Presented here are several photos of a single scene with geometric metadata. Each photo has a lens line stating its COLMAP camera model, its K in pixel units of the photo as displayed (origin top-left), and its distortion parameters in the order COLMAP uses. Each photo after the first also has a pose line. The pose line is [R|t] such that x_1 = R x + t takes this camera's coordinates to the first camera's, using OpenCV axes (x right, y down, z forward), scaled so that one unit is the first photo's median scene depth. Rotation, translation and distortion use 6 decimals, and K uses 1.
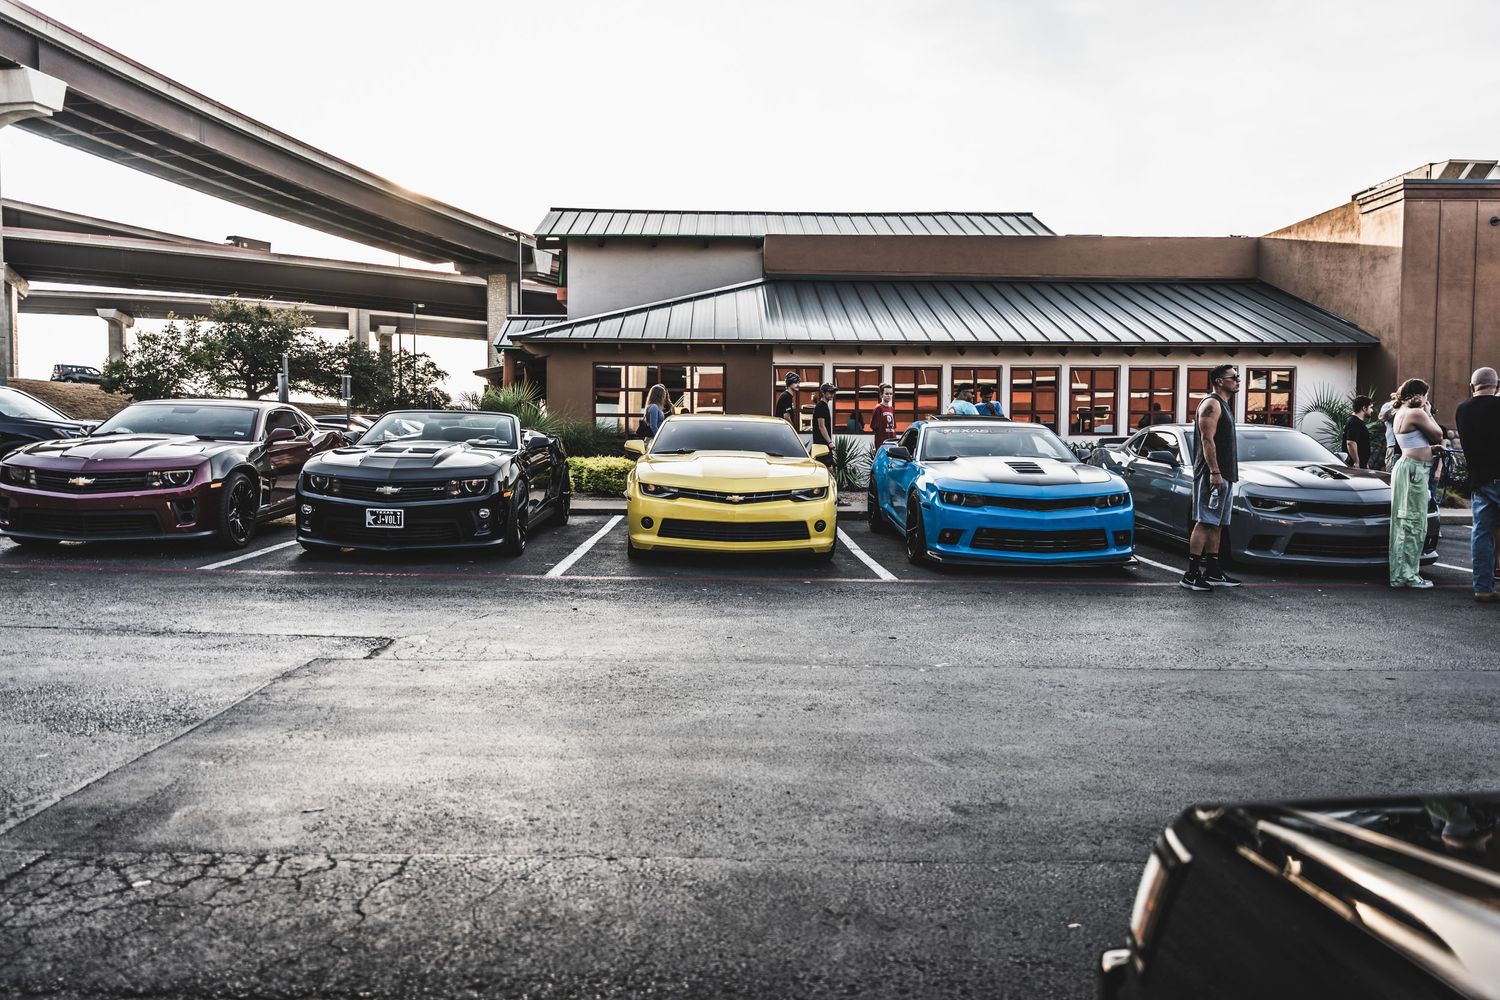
lens RADIAL K [[1085.2, 0, 750.0], [0, 1085.2, 500.0], [0, 0, 1]] dist [0.005379, 0.000963]
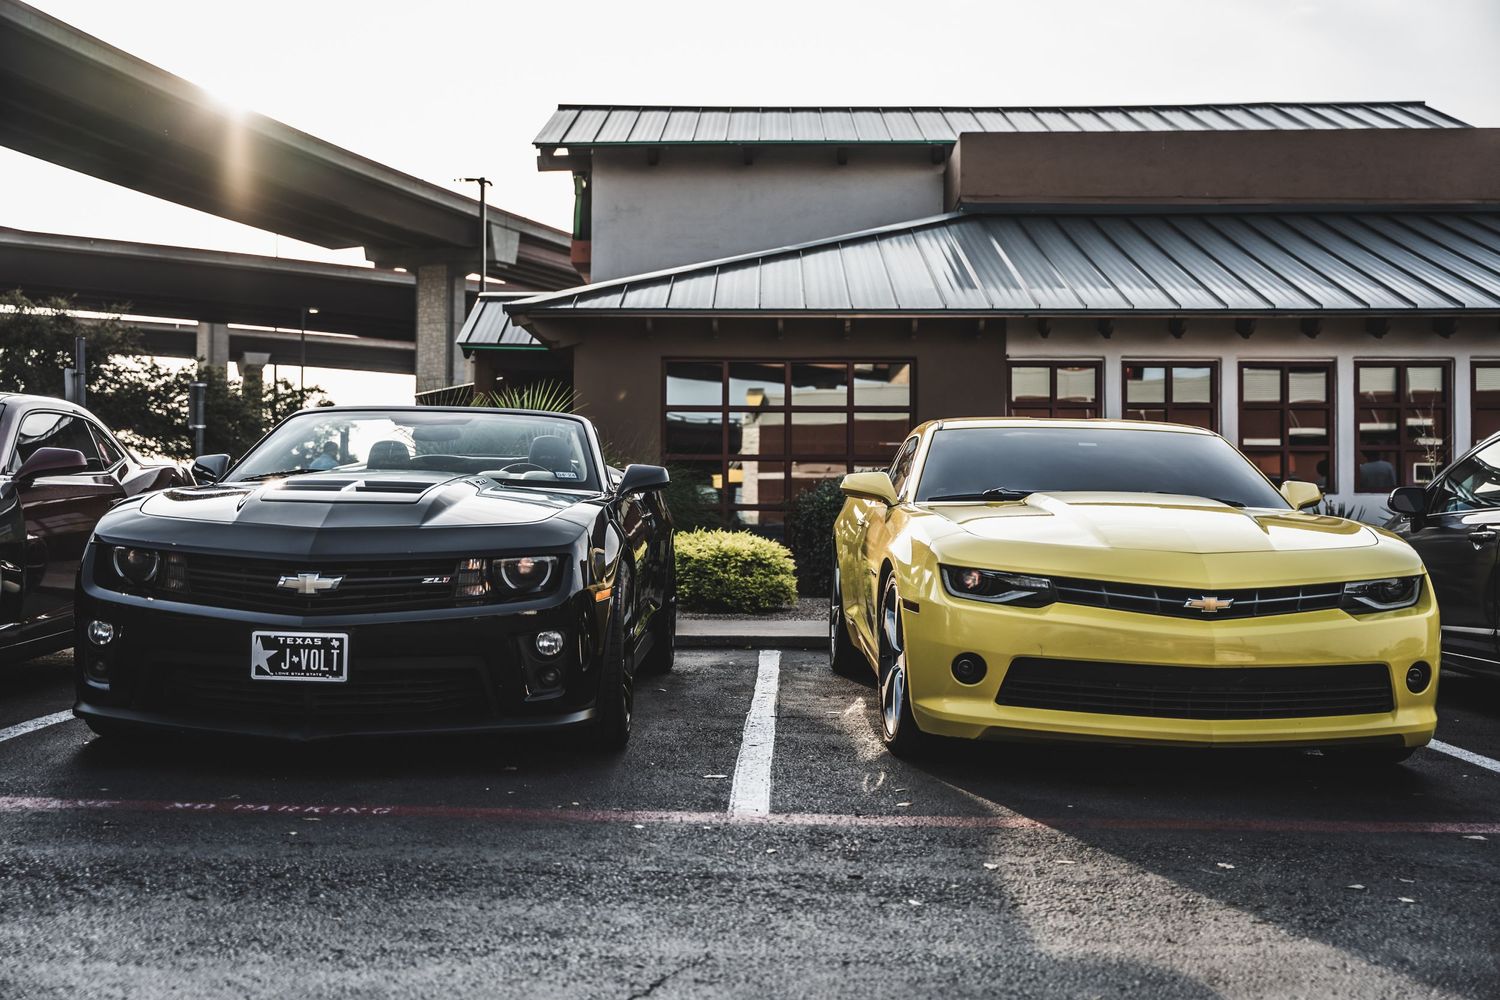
lens RADIAL K [[1733.4, 0, 750.0], [0, 1733.4, 500.0], [0, 0, 1]] dist [0.006290, -0.000561]
pose [[0.999106, -0.003341, -0.042155, -0.141114], [0.000251, 0.997325, -0.073094, 0.006159], [0.042286, 0.073018, 0.996434, 0.365894]]
